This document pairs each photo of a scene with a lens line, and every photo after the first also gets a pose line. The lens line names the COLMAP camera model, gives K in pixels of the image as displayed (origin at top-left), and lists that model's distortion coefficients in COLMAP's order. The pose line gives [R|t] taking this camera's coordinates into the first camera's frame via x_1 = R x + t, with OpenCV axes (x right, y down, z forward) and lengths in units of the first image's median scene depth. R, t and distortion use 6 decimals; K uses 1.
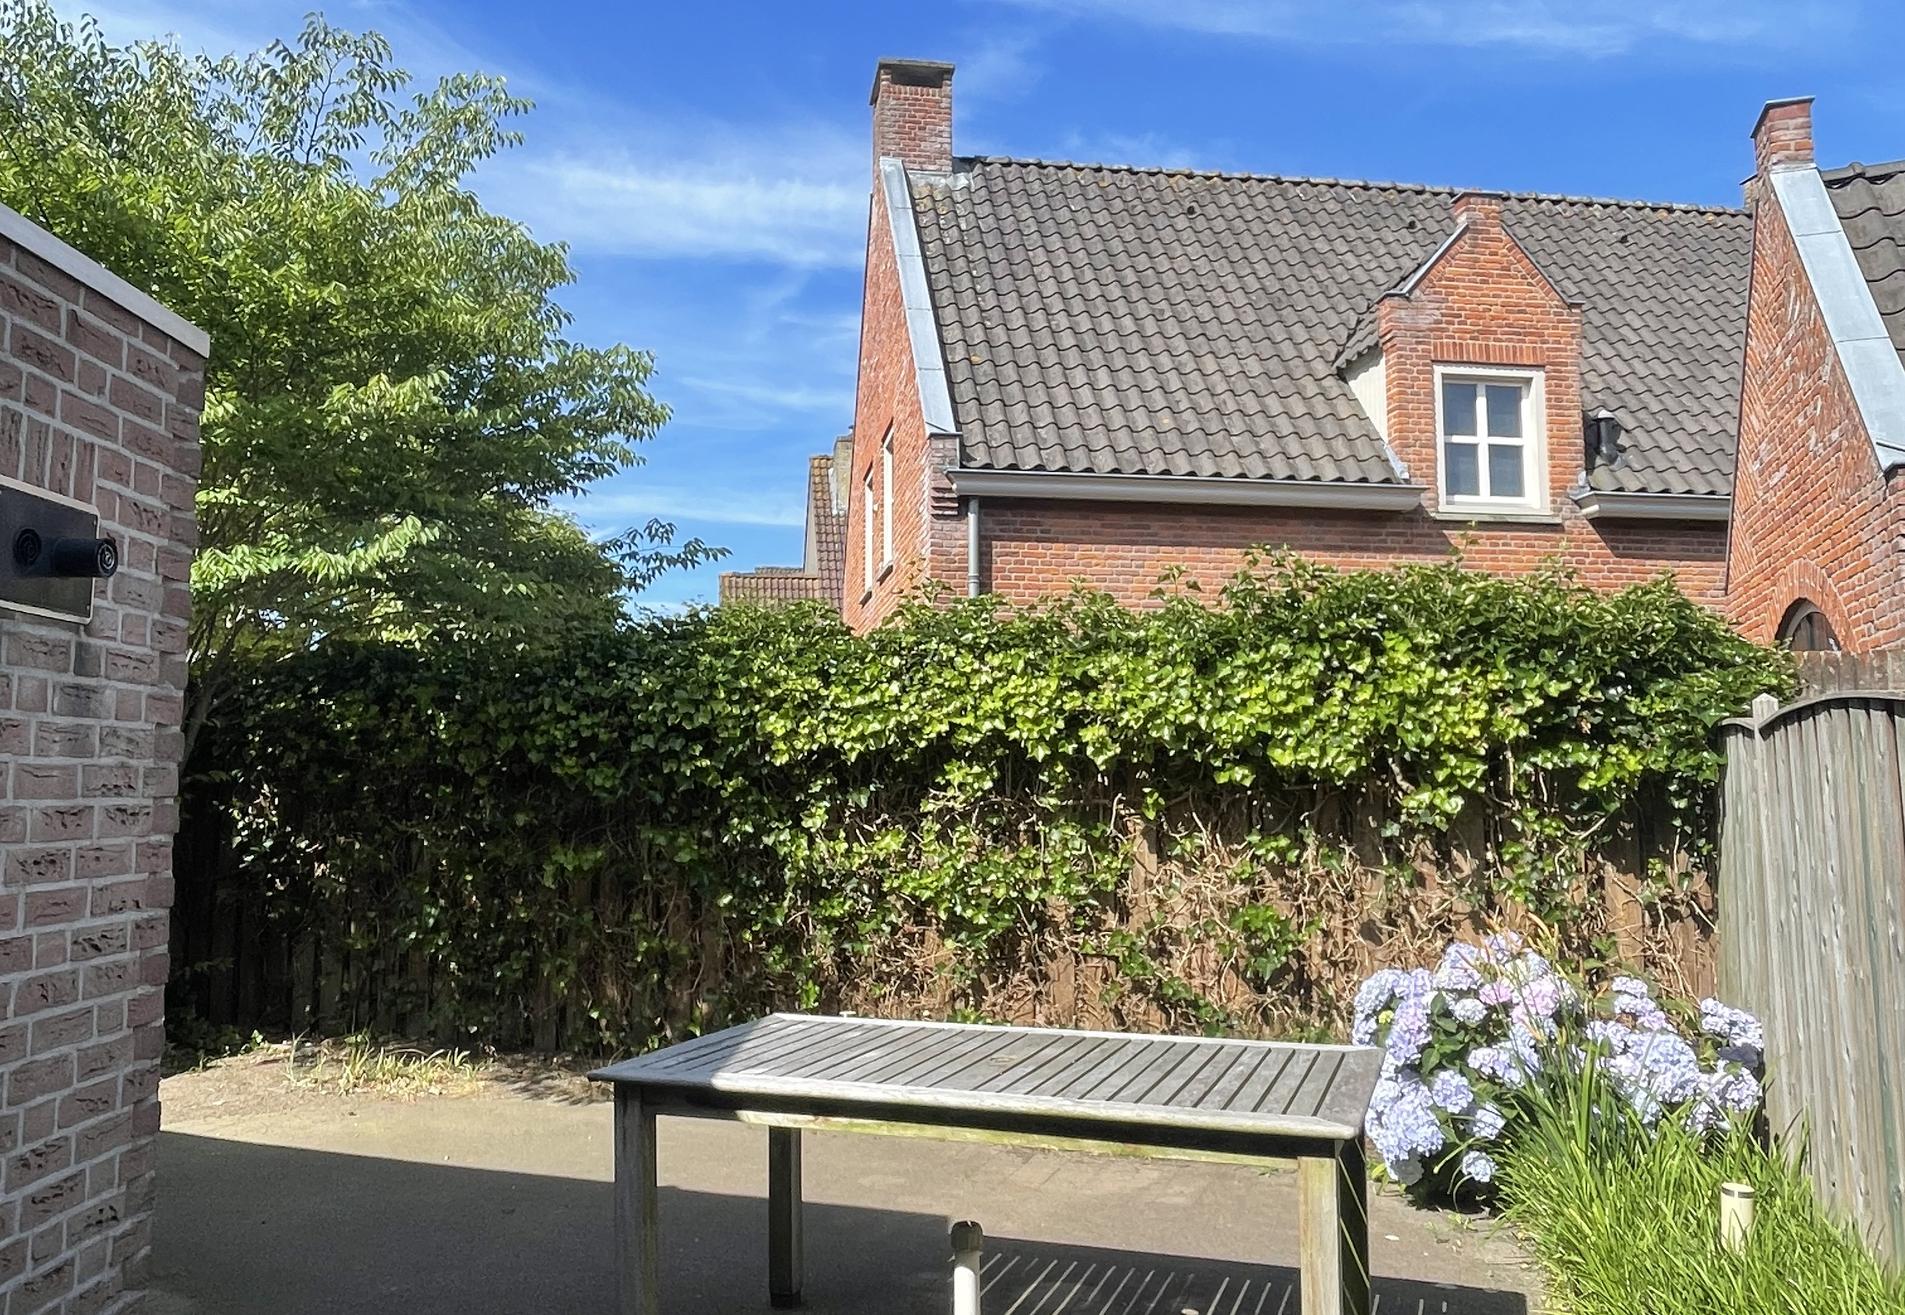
lens RADIAL K [[1482.3, 0, 890.3], [0, 1482.3, 617.0], [0, 0, 1]] dist [0.001458, -0.020919]
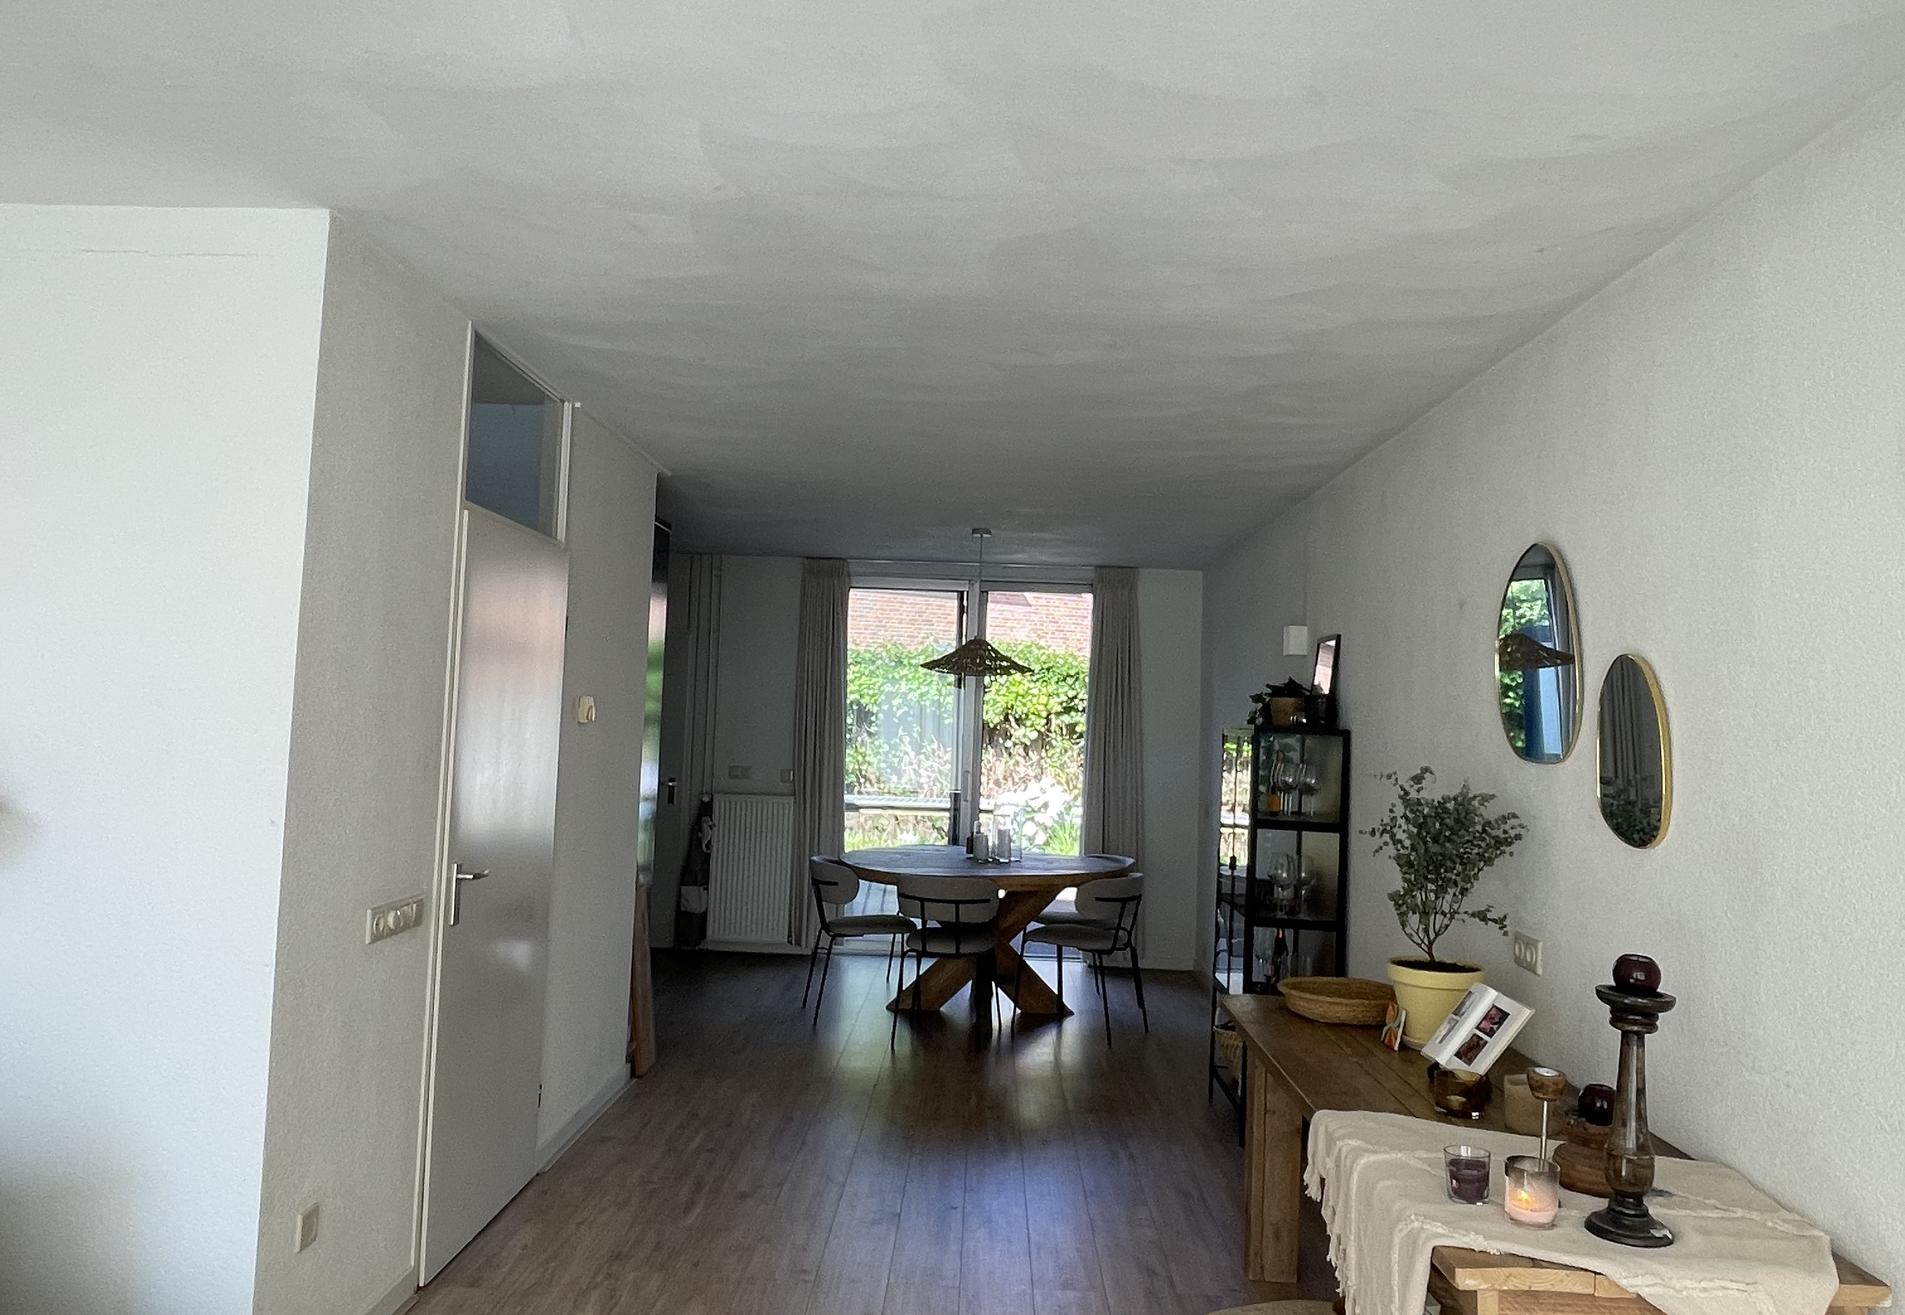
lens RADIAL K [[1278.5, 0, 954.1], [0, 1278.5, 656.1], [0, 0, 1]] dist [0.001072, 0.000022]
pose [[0.944477, 0.048034, 0.325048, -0.484519], [-0.070165, 0.995922, 0.056704, -0.128402], [-0.320999, -0.076363, 0.943996, -1.064160]]
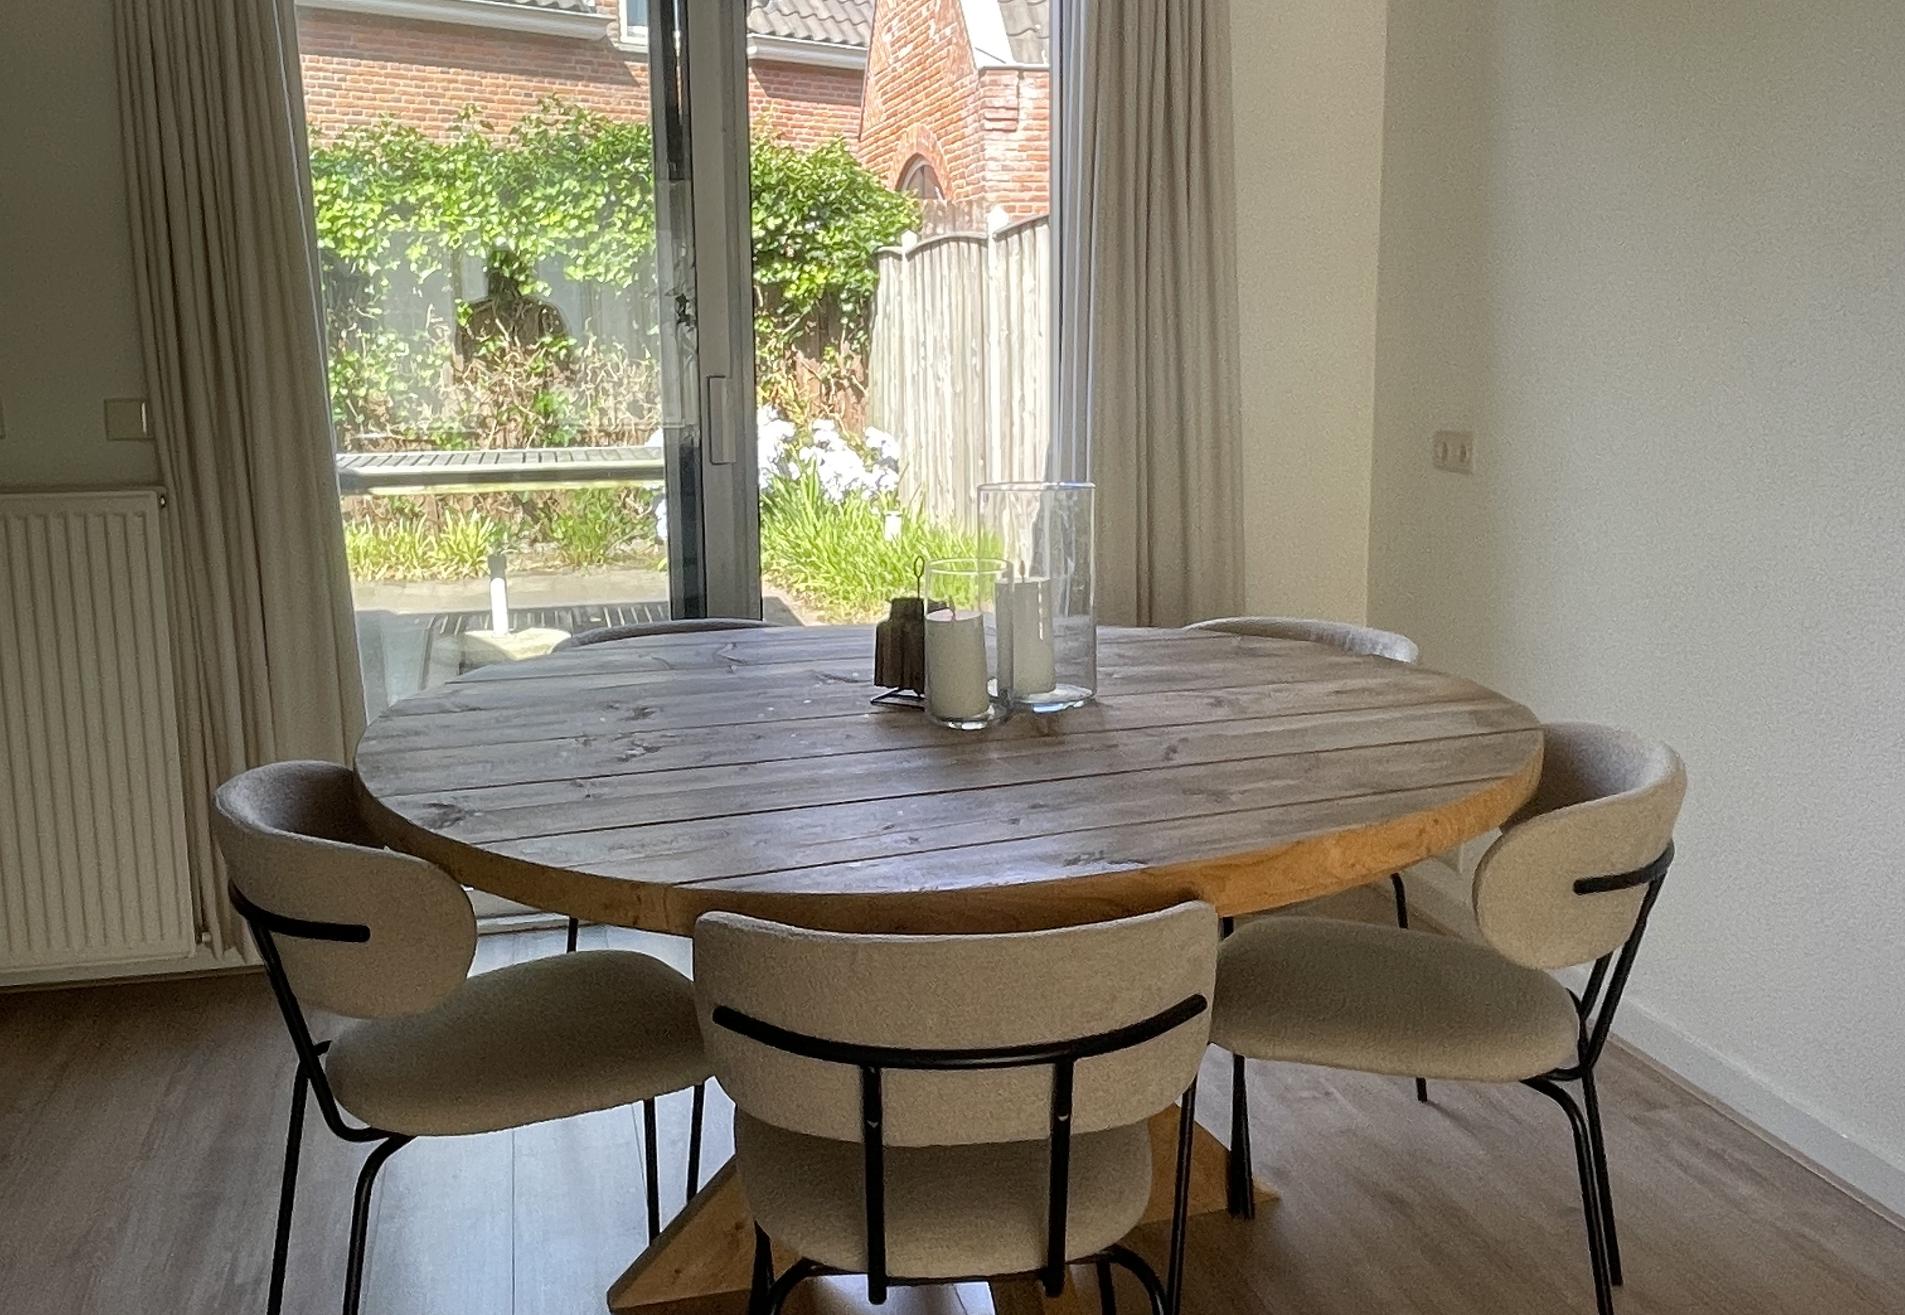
lens RADIAL K [[1766.7, 0, 950.7], [0, 1766.7, 658.3], [0, 0, 1]] dist [0.008943, 0.000000]
pose [[0.830175, -0.113526, 0.545821, -0.333587], [-0.053063, 0.958512, 0.280070, -0.030795], [-0.554971, -0.261470, 0.789709, -0.464805]]
